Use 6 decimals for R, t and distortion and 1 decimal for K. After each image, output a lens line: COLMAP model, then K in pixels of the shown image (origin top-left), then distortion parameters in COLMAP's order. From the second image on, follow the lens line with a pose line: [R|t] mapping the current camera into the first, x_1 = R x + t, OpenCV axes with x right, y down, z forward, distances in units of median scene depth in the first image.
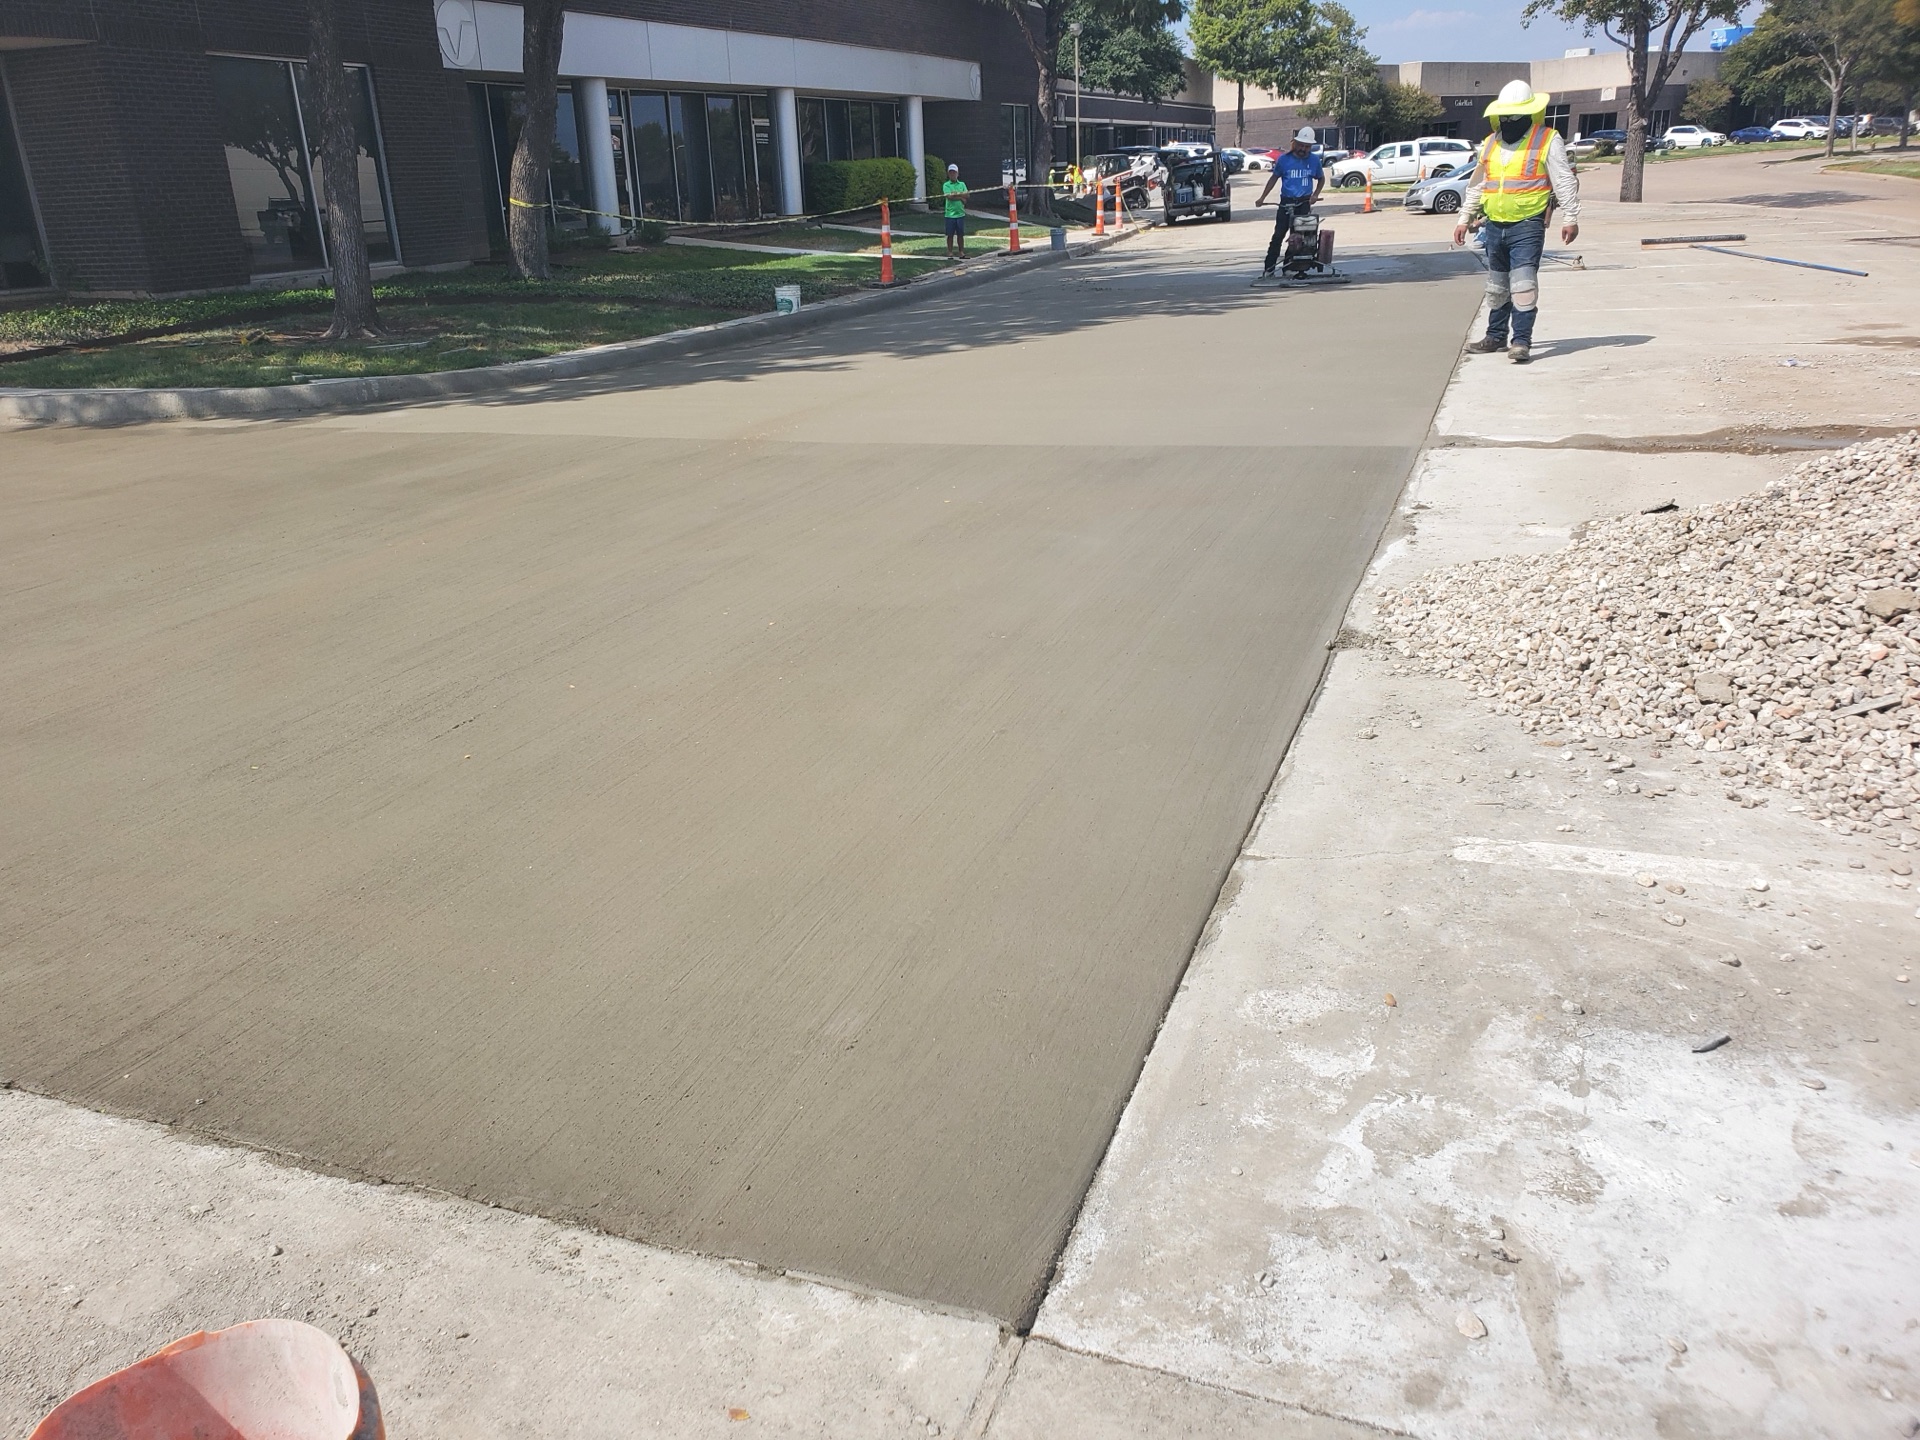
lens RADIAL K [[1472.9, 0, 902.9], [0, 1472.9, 719.1], [0, 0, 1]] dist [0.006068, 0.016769]
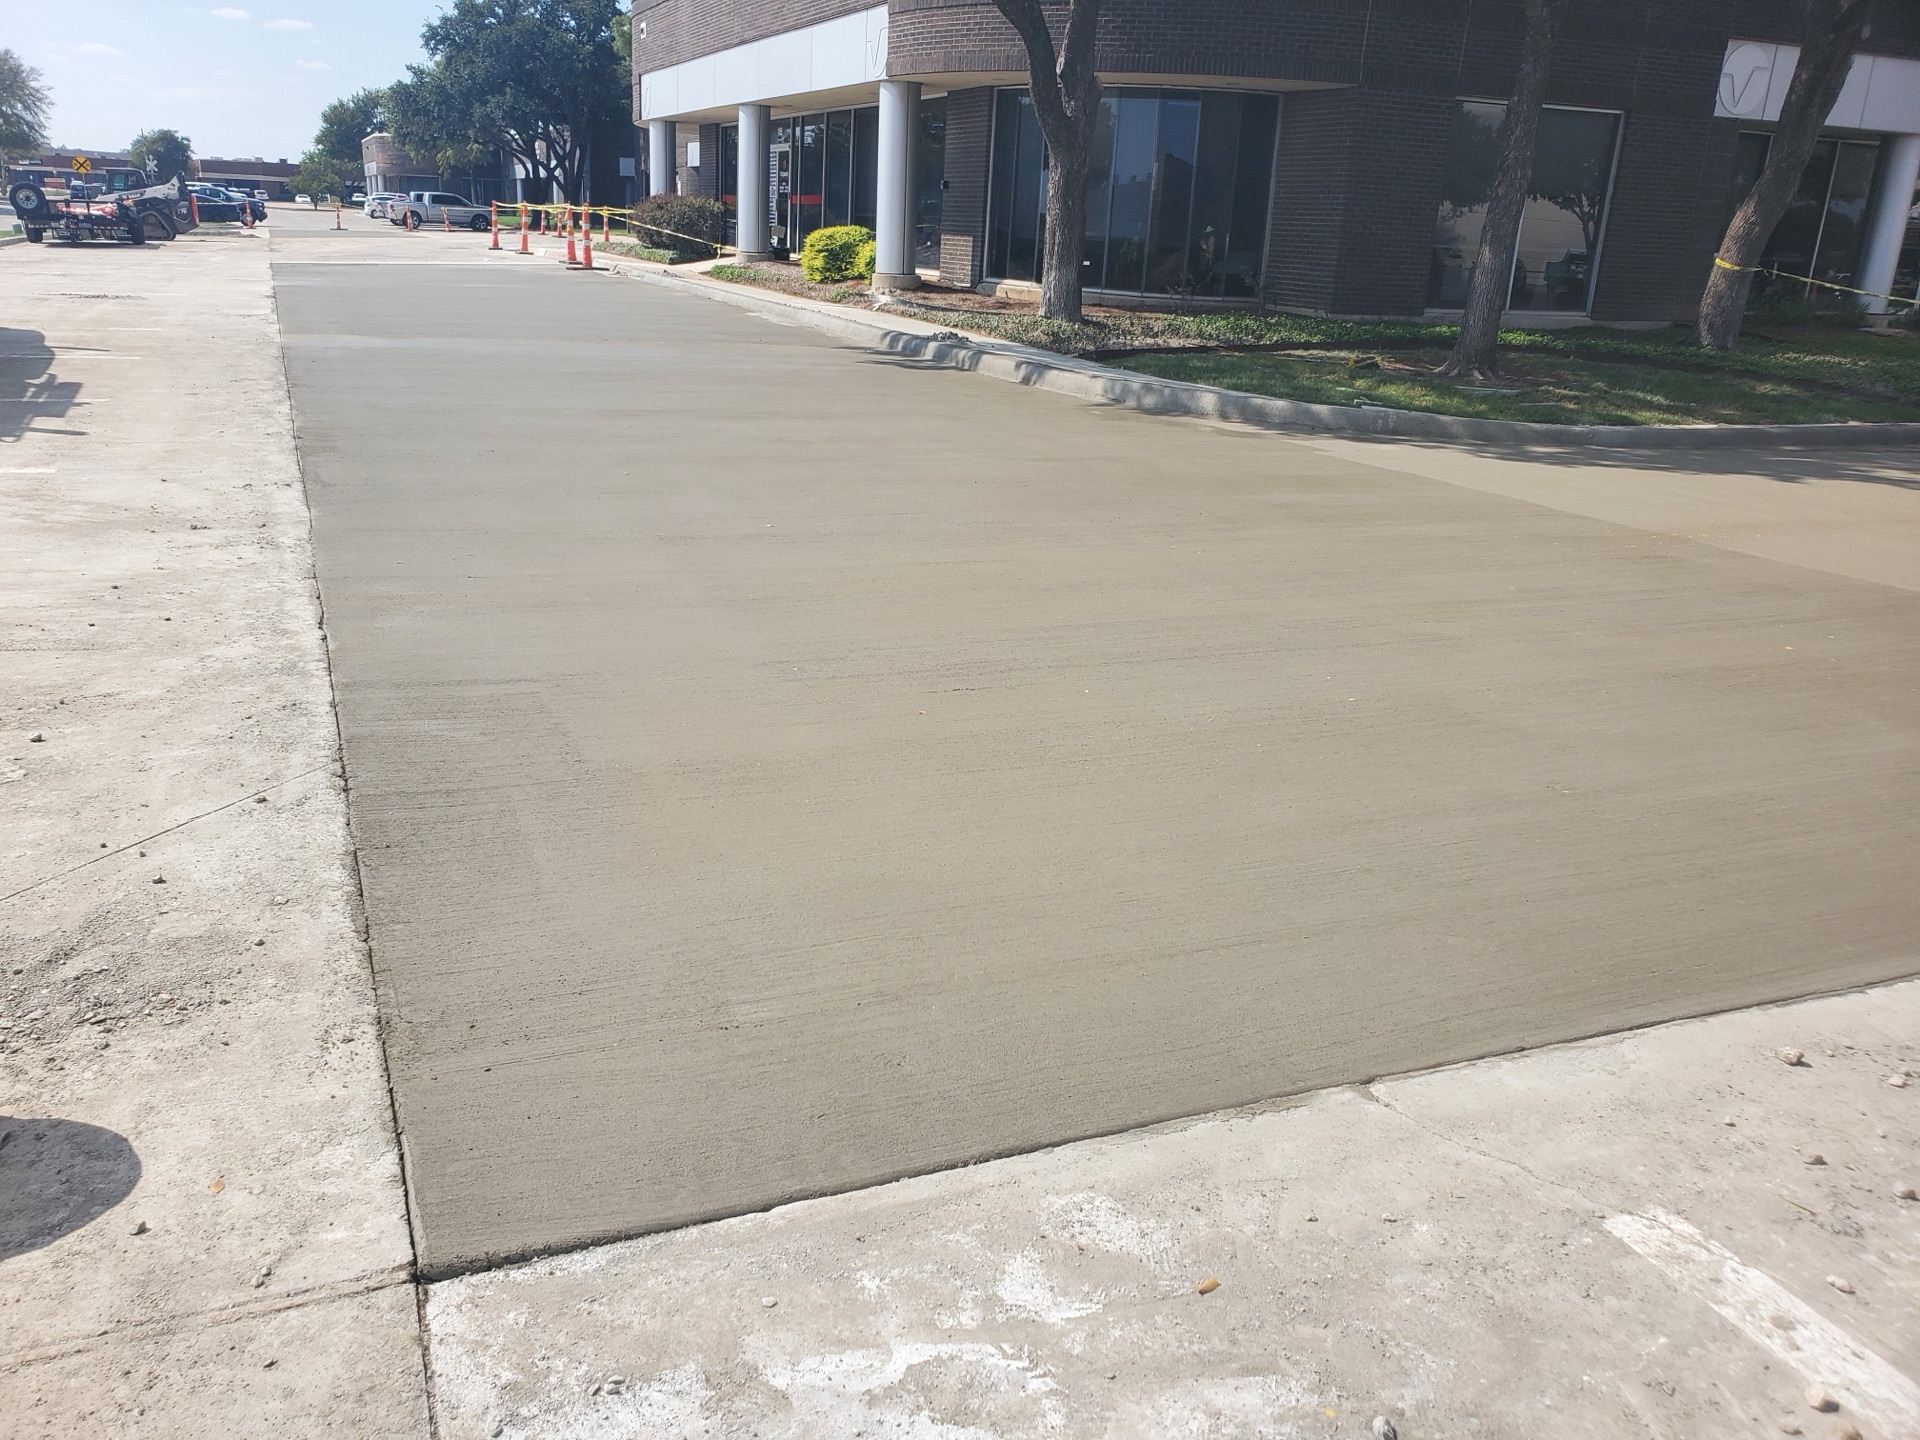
lens RADIAL K [[1472.9, 0, 902.9], [0, 1472.9, 719.1], [0, 0, 1]] dist [0.006068, 0.016769]
pose [[0.700369, 0.298797, -0.648232, 0.125114], [-0.316618, 0.943980, 0.093036, -0.021075], [0.639717, 0.140082, 0.755738, 0.057372]]
